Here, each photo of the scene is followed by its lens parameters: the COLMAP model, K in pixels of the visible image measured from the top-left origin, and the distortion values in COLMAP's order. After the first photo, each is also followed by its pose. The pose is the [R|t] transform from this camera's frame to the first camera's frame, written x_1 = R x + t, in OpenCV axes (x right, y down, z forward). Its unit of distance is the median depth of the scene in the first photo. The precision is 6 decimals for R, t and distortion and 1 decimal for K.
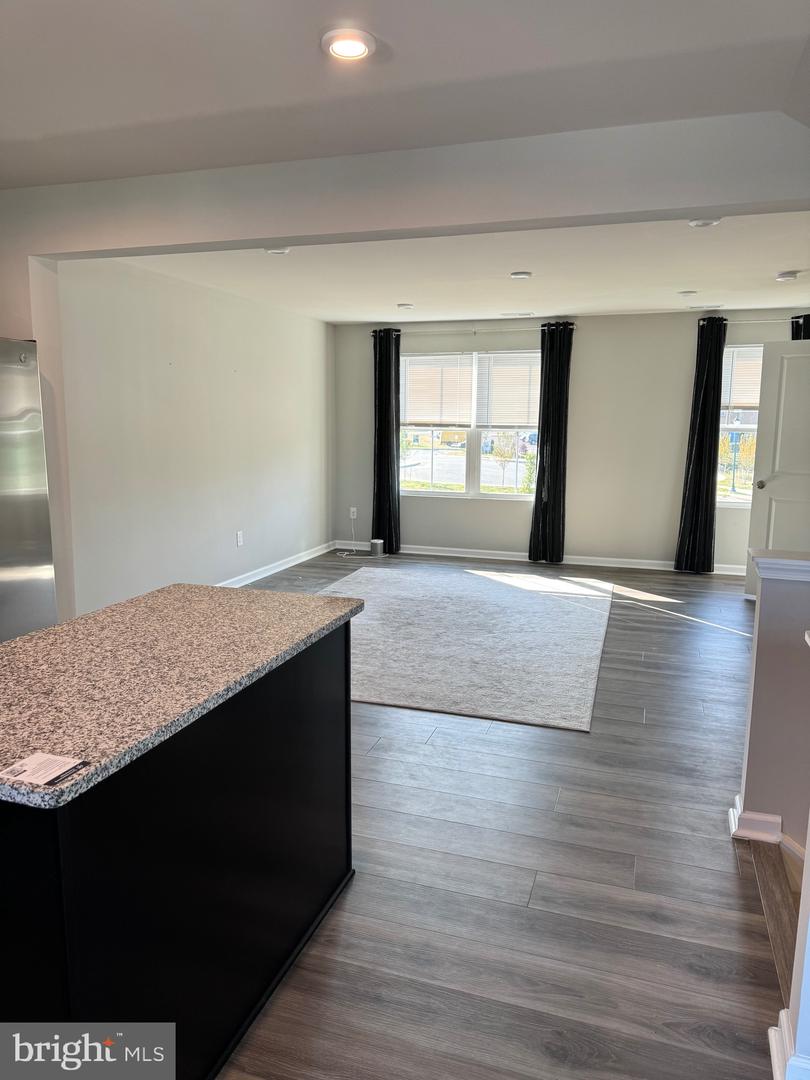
lens RADIAL K [[762.4, 0, 409.9], [0, 762.4, 525.6], [0, 0, 1]] dist [0.003767, -0.007967]
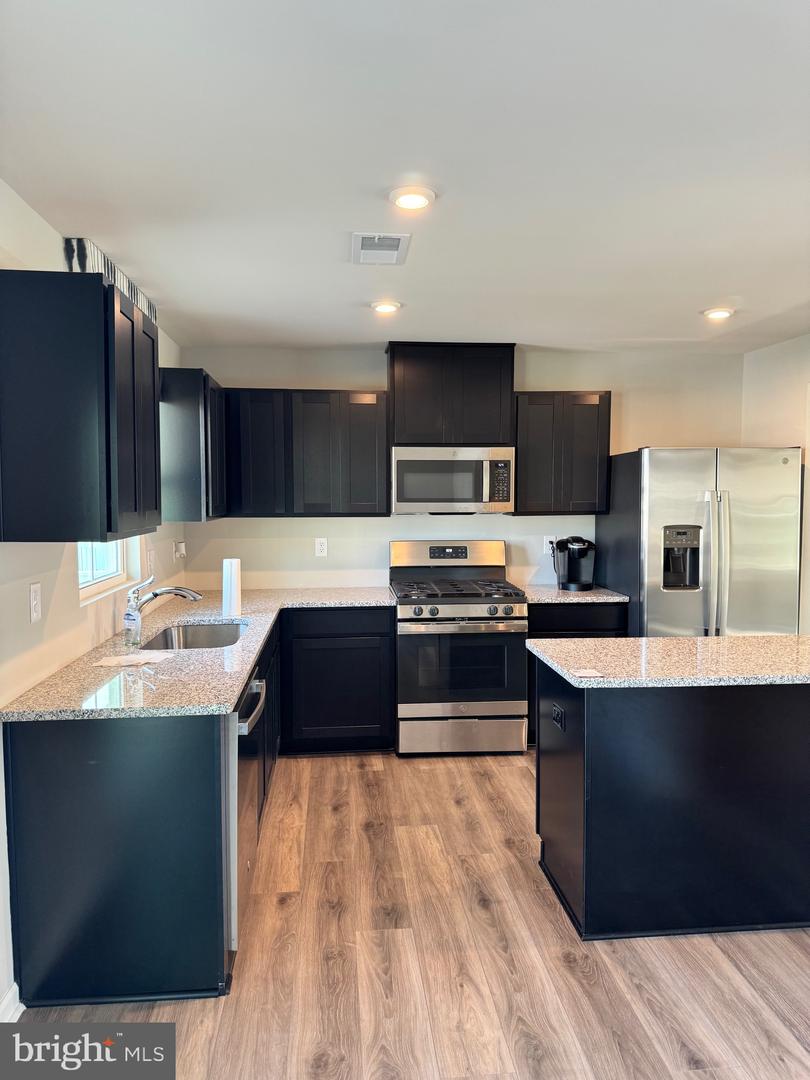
lens RADIAL K [[762.4, 0, 413.9], [0, 762.4, 529.4], [0, 0, 1]] dist [0.003767, -0.007967]
pose [[0.413758, 0.036561, -0.909653, 0.948282], [-0.127472, 0.991677, -0.018123, 0.015801], [0.901419, 0.123454, 0.414974, -0.277903]]
